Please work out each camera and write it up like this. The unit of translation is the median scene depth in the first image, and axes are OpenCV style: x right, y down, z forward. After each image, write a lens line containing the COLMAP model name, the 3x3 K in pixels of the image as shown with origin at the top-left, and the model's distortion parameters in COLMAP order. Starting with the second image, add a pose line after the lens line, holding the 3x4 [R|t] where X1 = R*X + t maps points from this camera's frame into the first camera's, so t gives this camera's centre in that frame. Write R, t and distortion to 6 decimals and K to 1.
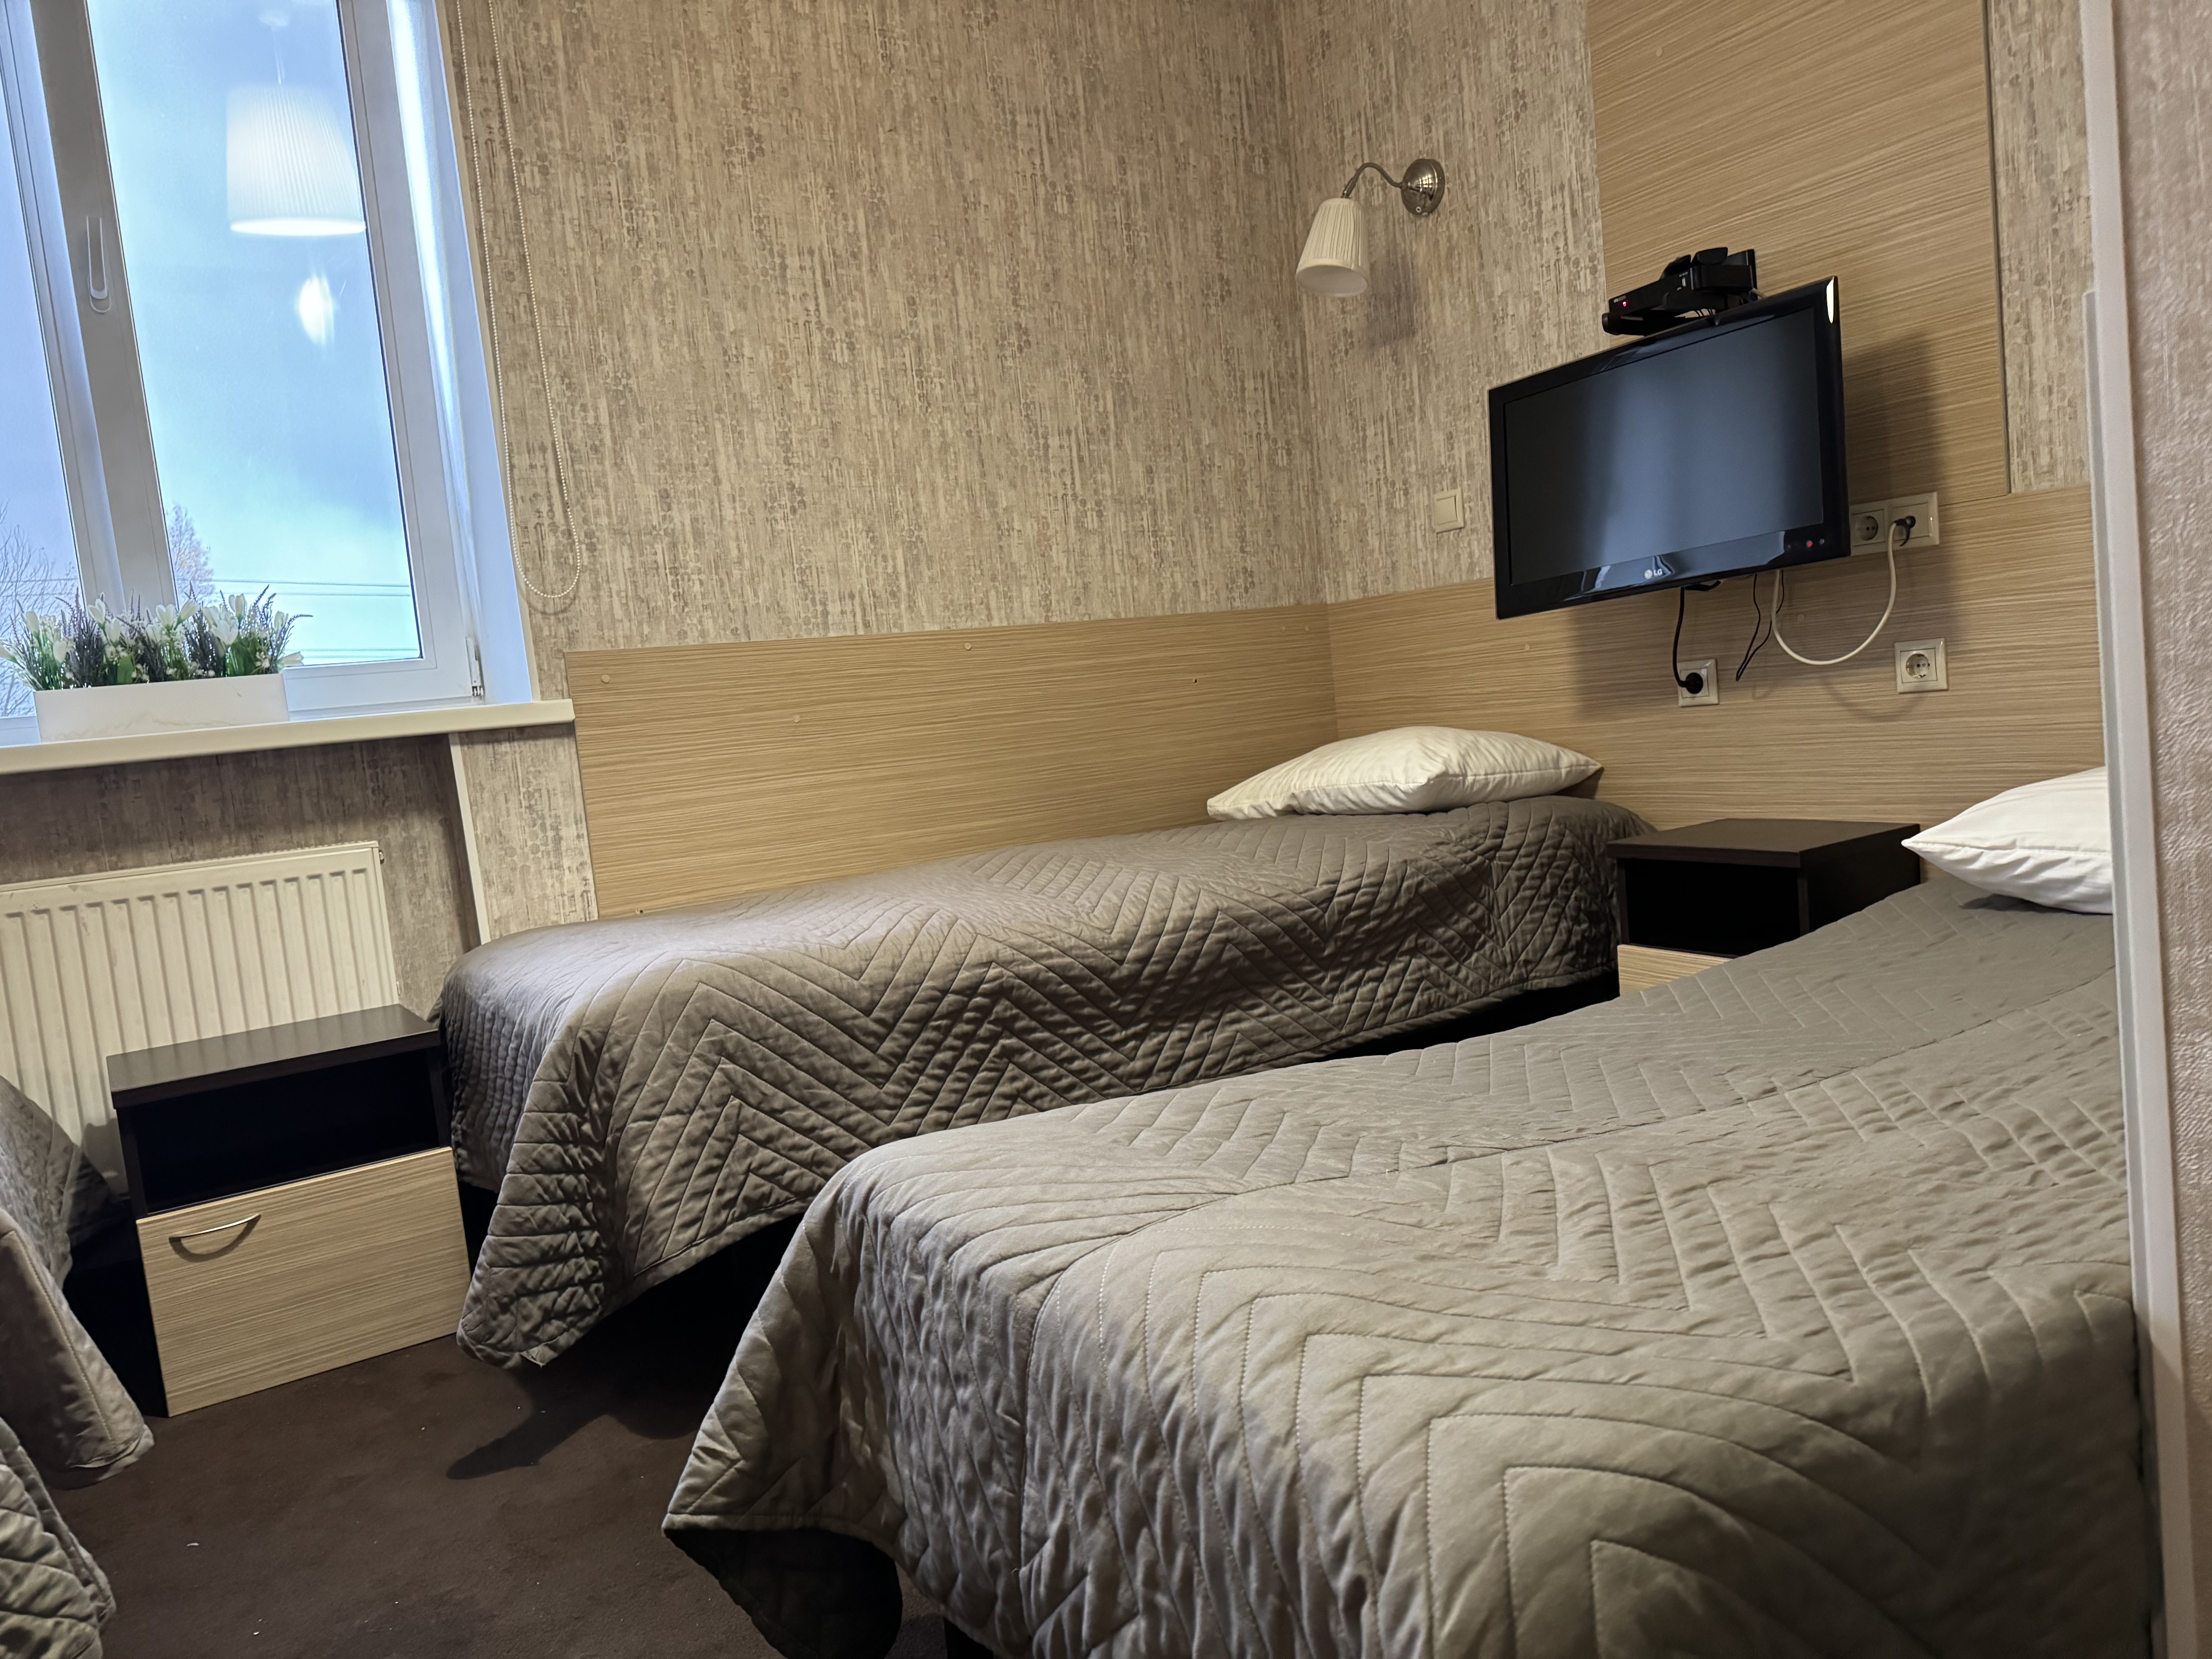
lens RADIAL K [[1564.4, 0, 1103.3], [0, 1564.4, 831.0], [0, 0, 1]] dist [0.009714, -0.005370]
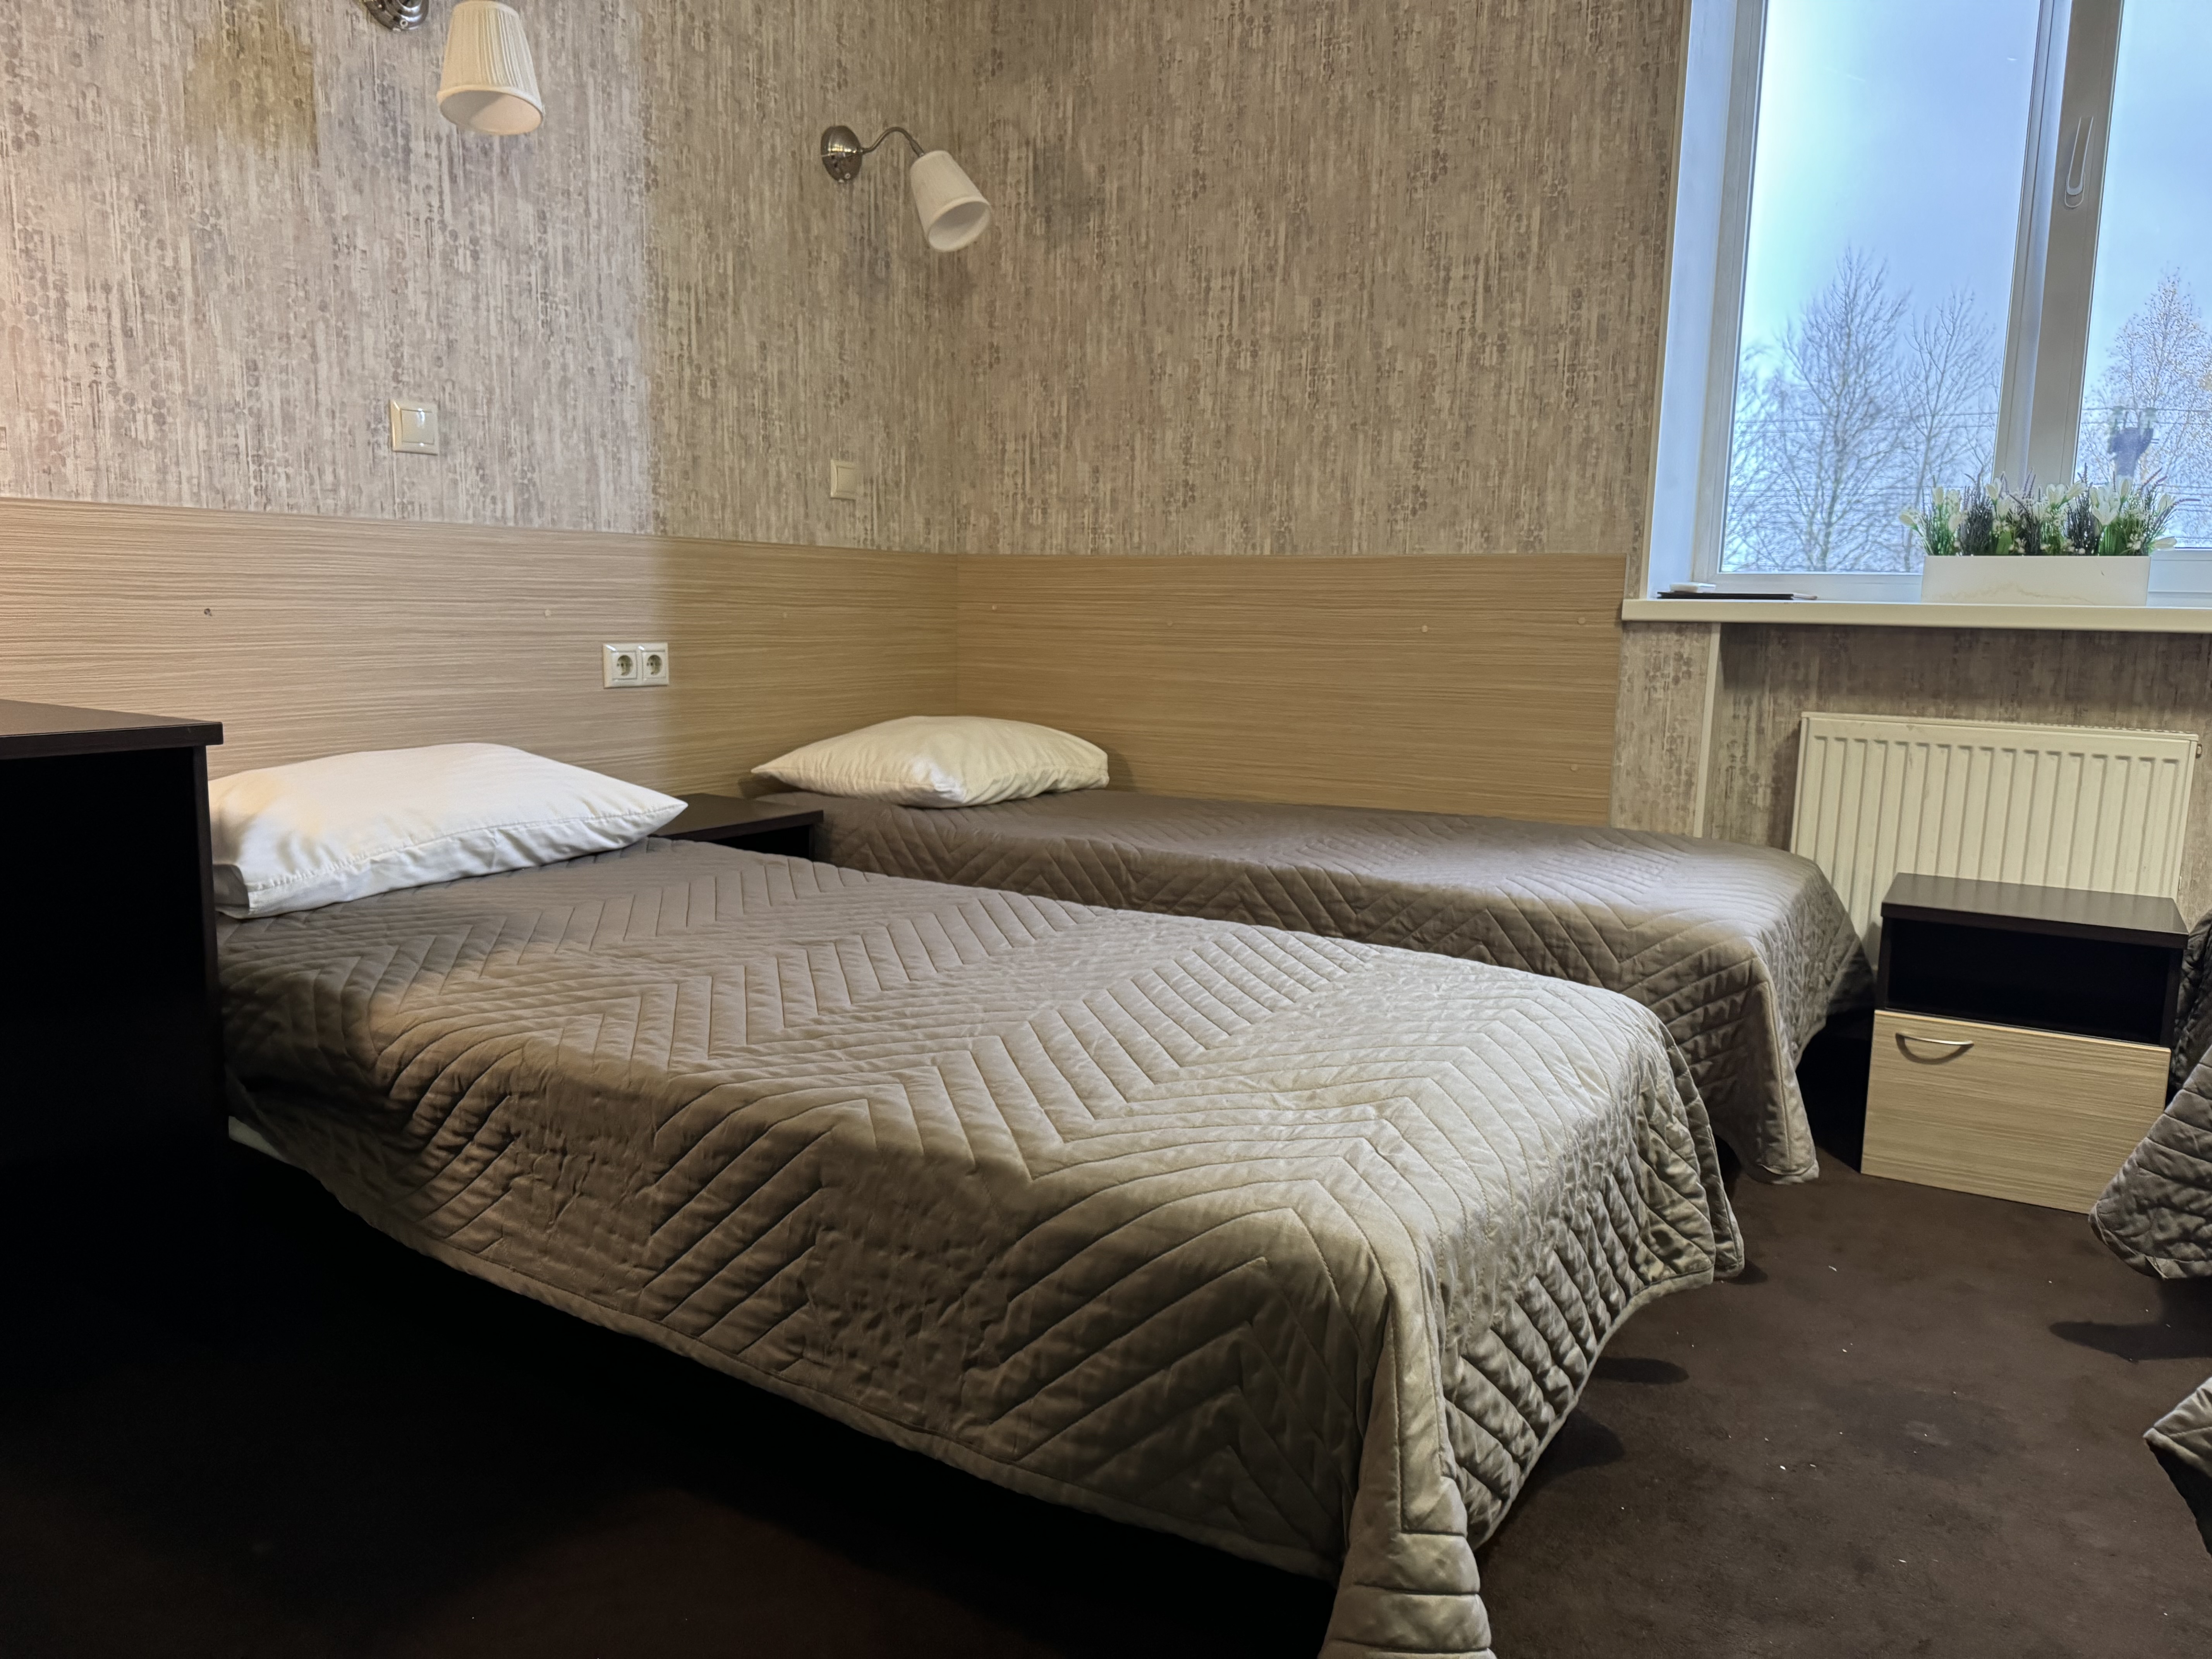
lens RADIAL K [[1564.4, 0, 1103.0], [0, 1564.4, 831.3], [0, 0, 1]] dist [0.009714, -0.005370]
pose [[0.429198, 0.242052, -0.870172, 0.144439], [-0.142966, 0.969482, 0.199161, -0.040485], [0.891824, 0.038925, 0.450705, -0.079411]]
